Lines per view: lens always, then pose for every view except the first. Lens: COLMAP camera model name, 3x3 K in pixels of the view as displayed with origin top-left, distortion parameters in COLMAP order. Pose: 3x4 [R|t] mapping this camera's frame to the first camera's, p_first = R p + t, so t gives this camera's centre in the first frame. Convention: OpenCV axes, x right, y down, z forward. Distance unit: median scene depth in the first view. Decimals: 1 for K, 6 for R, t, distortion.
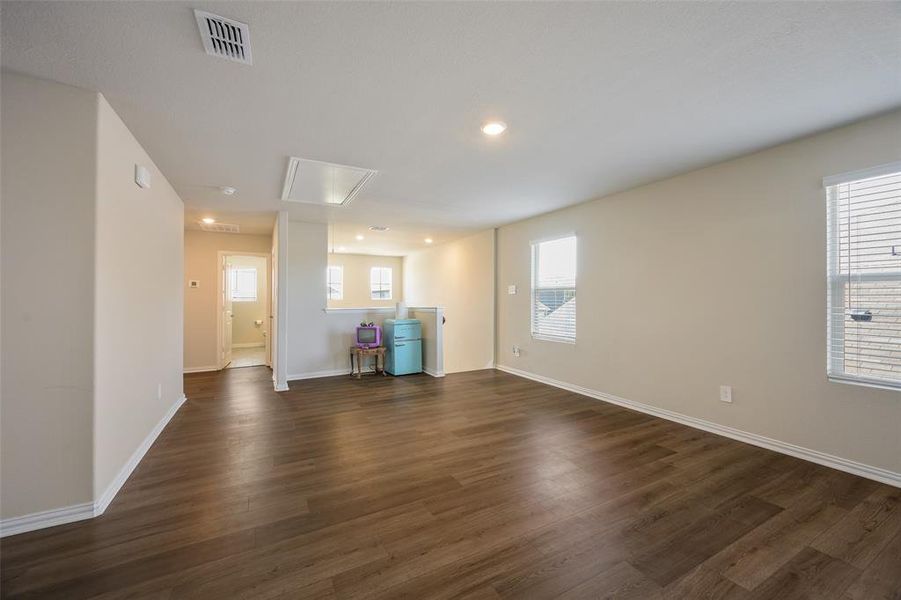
lens RADIAL K [[366.8, 0, 452.4], [0, 366.8, 298.1], [0, 0, 1]] dist [-0.000694, -0.000073]
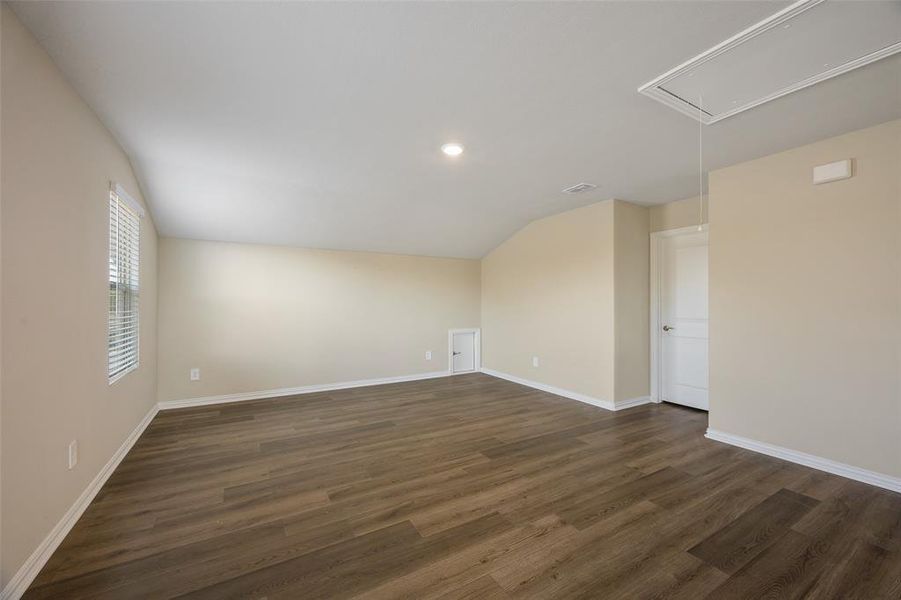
lens RADIAL K [[366.8, 0, 452.0], [0, 366.8, 301.3], [0, 0, 1]] dist [-0.000694, -0.000073]
pose [[-0.999239, 0.002551, -0.038913, 0.149151], [0.002657, 0.999993, -0.002676, 0.005728], [0.038906, -0.002777, -0.999239, 1.998726]]
